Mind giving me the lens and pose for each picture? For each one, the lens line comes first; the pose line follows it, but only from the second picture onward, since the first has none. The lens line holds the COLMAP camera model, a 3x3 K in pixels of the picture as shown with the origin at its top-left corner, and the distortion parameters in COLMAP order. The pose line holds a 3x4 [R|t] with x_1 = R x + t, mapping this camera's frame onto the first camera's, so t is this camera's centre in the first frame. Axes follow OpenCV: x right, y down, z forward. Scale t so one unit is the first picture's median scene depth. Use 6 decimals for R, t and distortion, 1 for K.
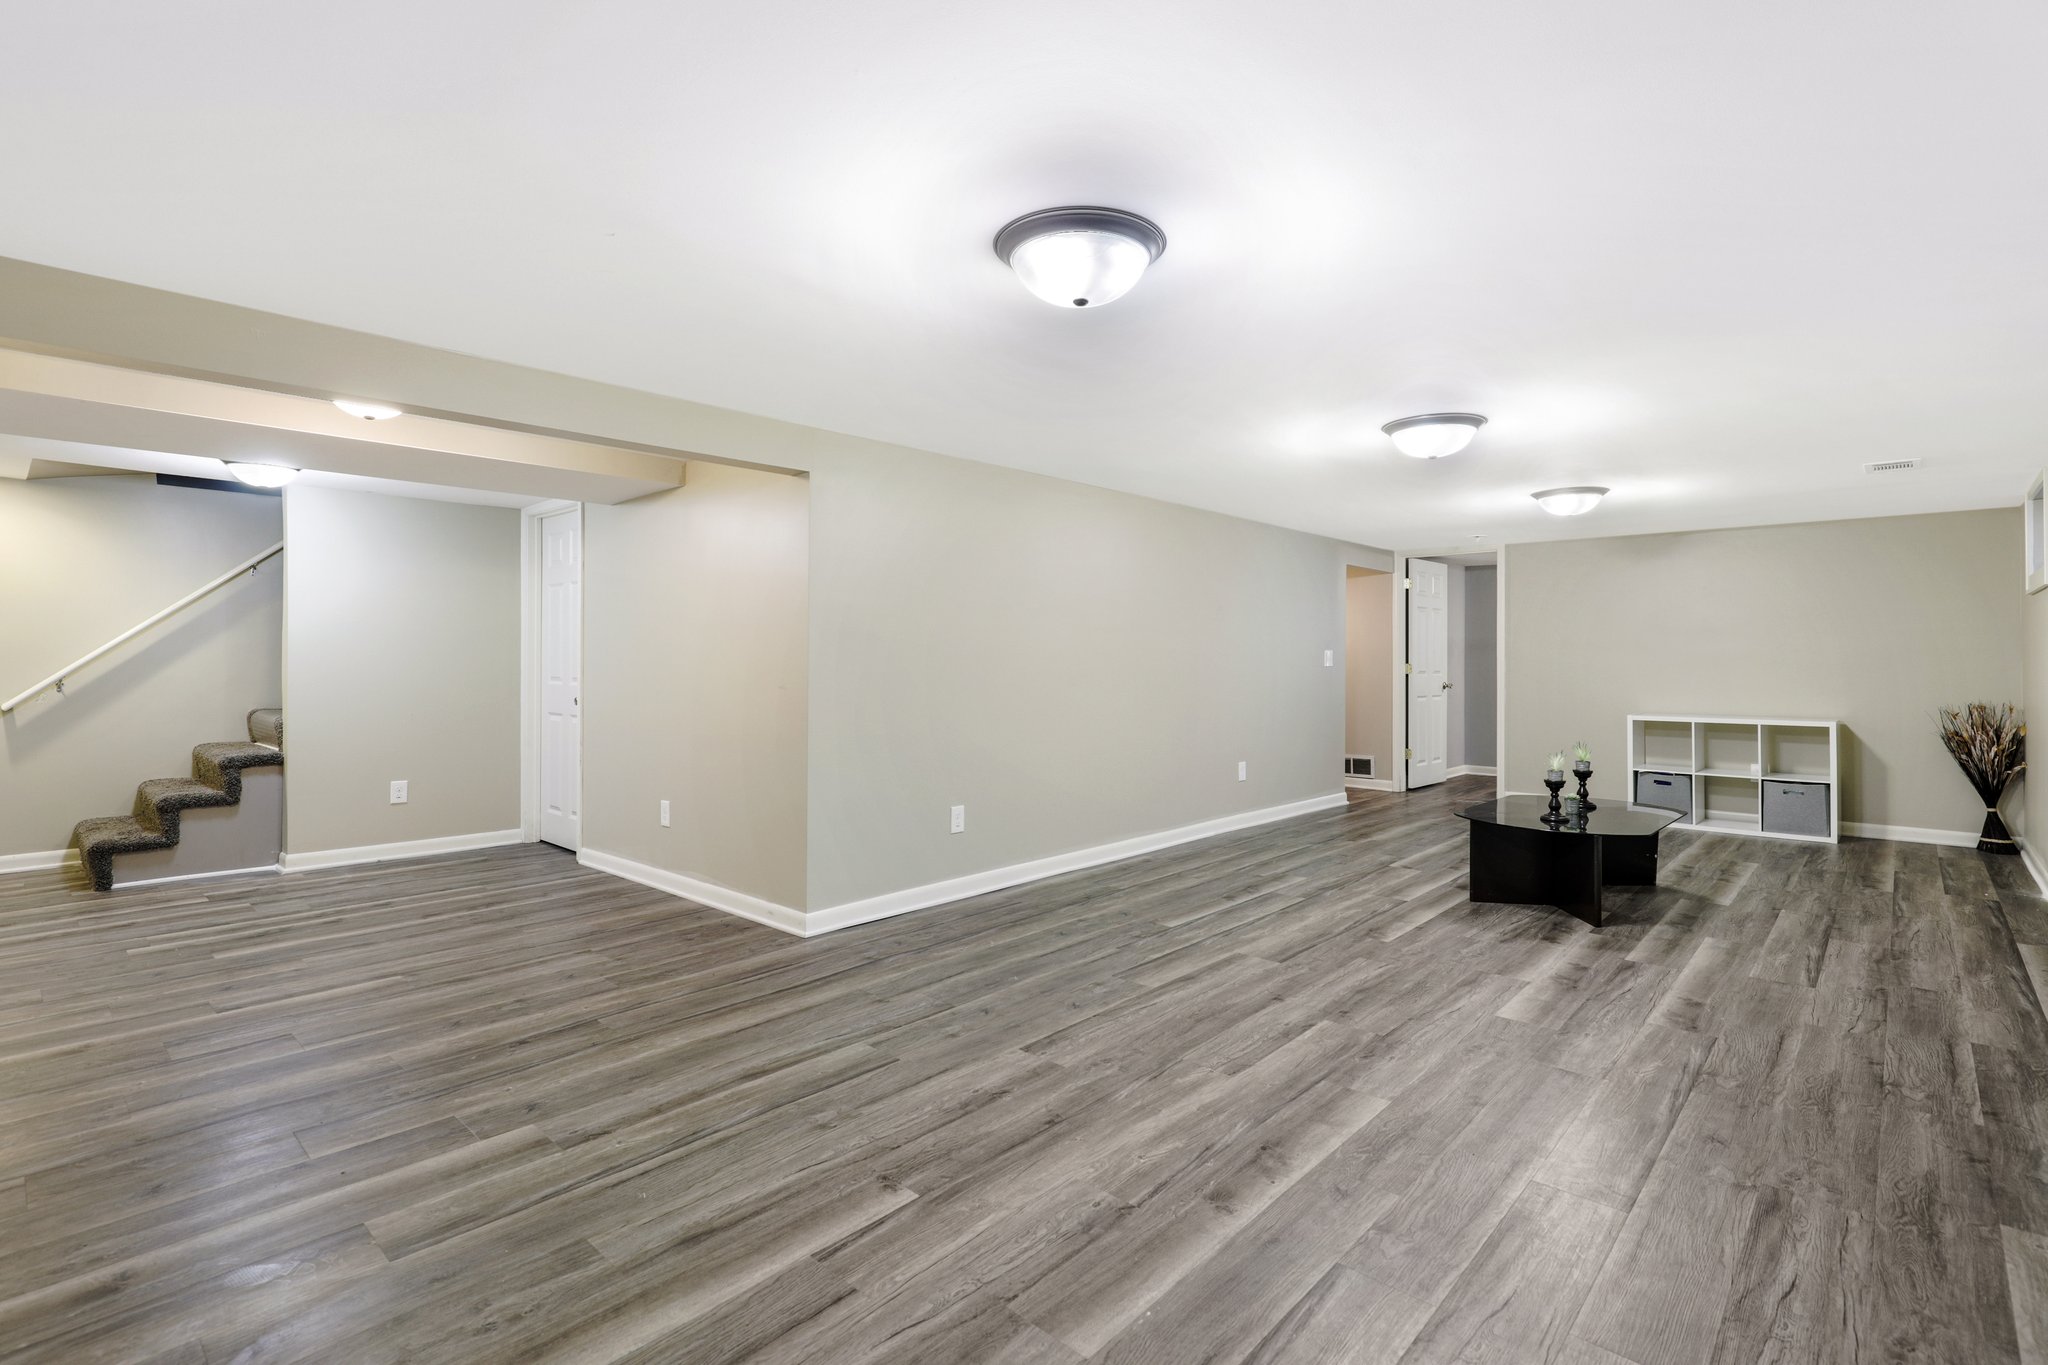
lens RADIAL K [[940.1, 0, 1030.5], [0, 940.1, 669.0], [0, 0, 1]] dist [-0.000167, -0.000079]
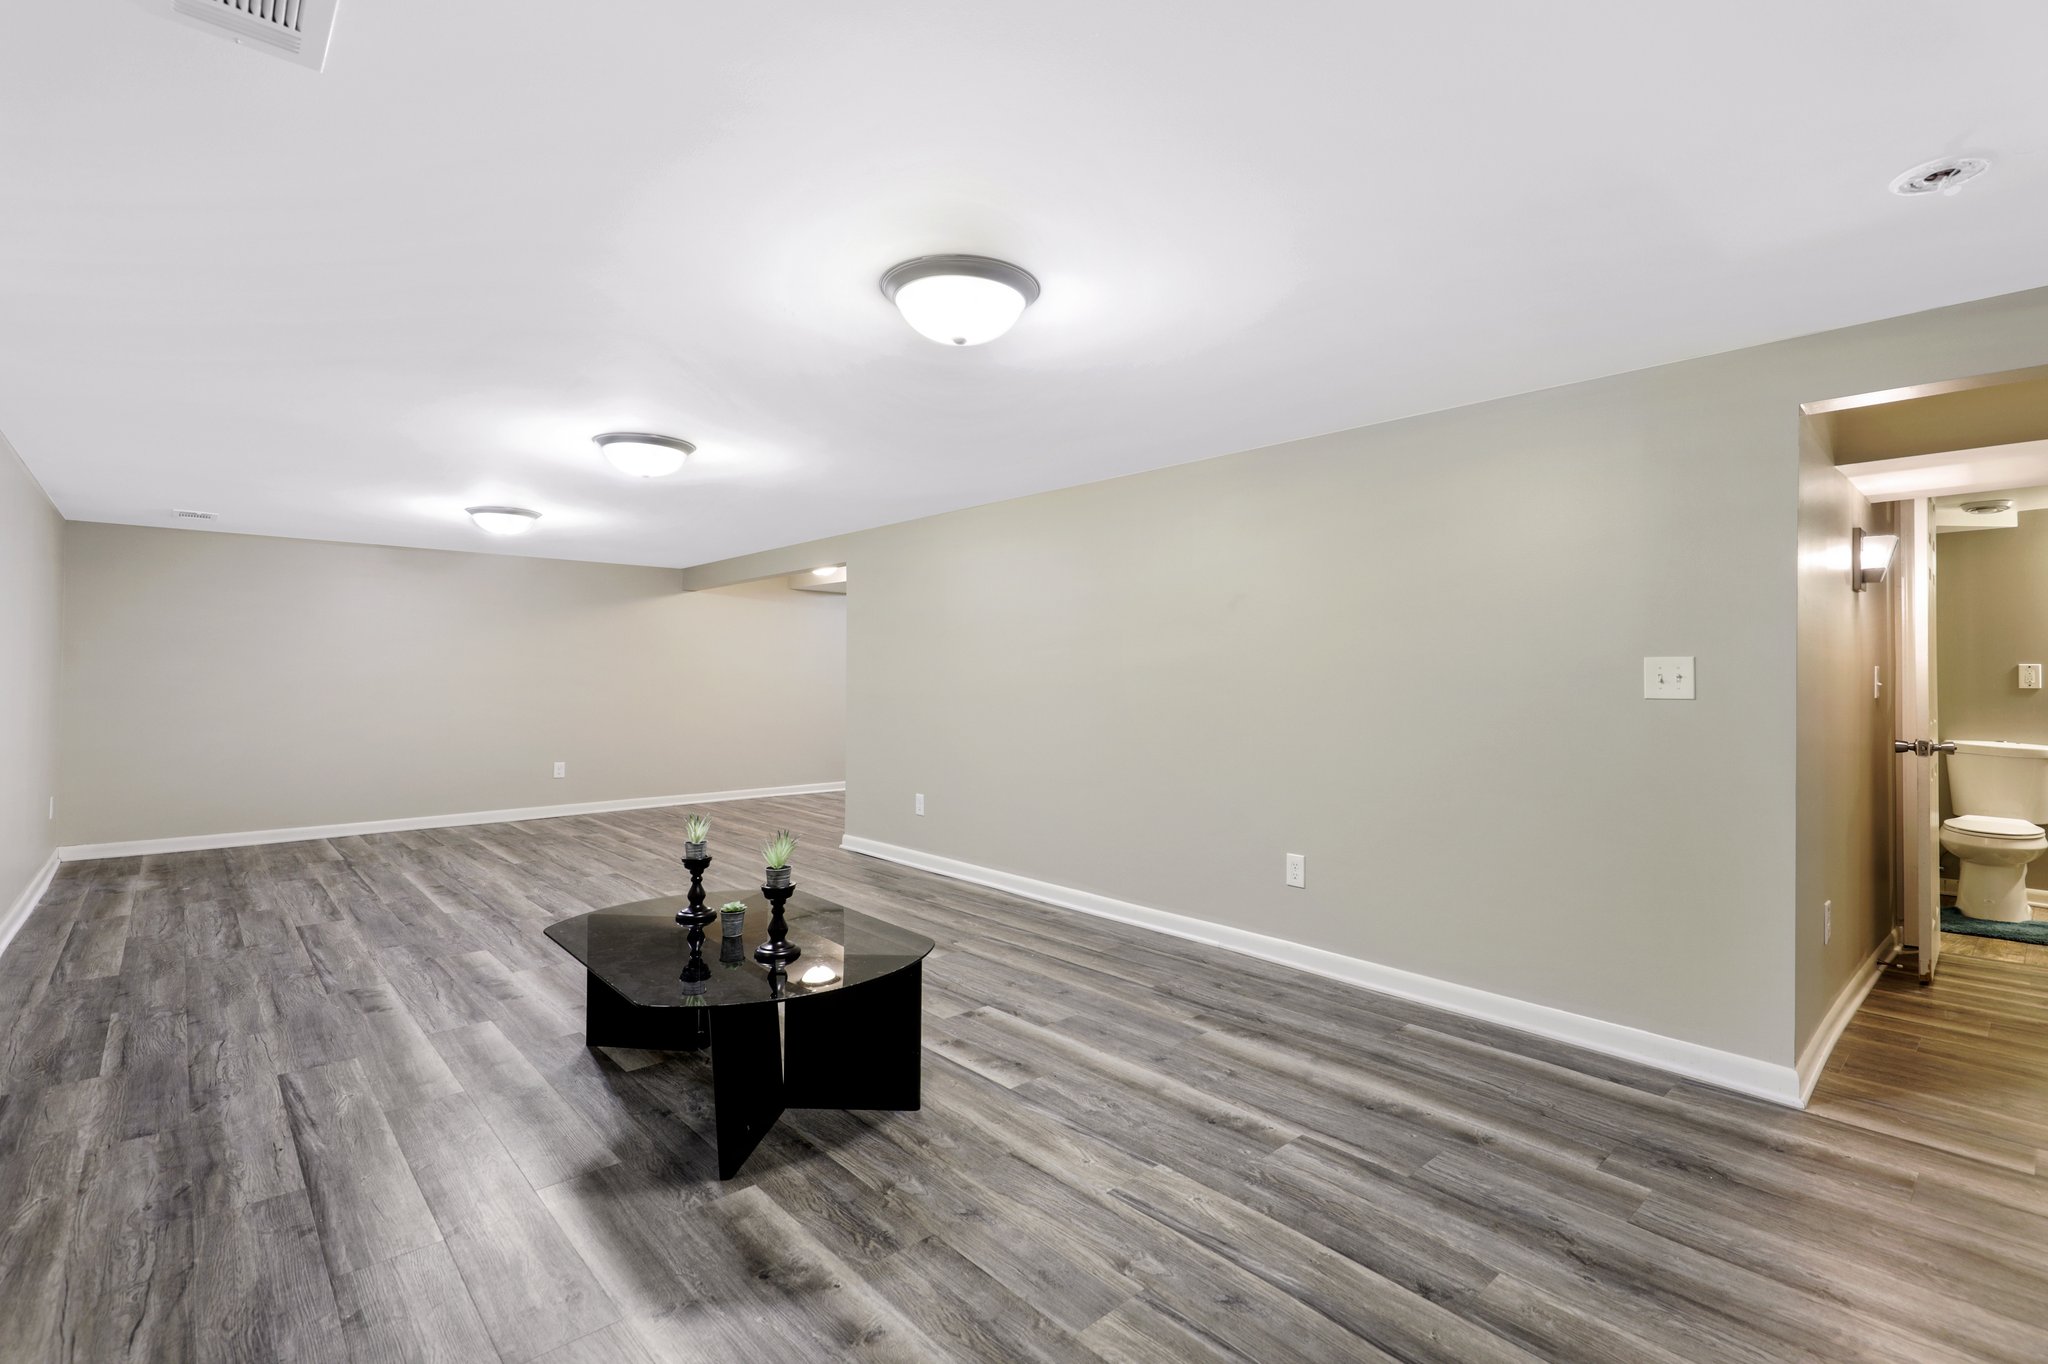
lens RADIAL K [[940.1, 0, 1030.9], [0, 940.1, 680.6], [0, 0, 1]] dist [-0.000167, -0.000079]
pose [[-0.082074, 0.001117, -0.996626, 1.780967], [-0.014466, 0.999893, 0.002312, -0.015203], [0.996521, 0.014607, -0.082049, 1.915000]]
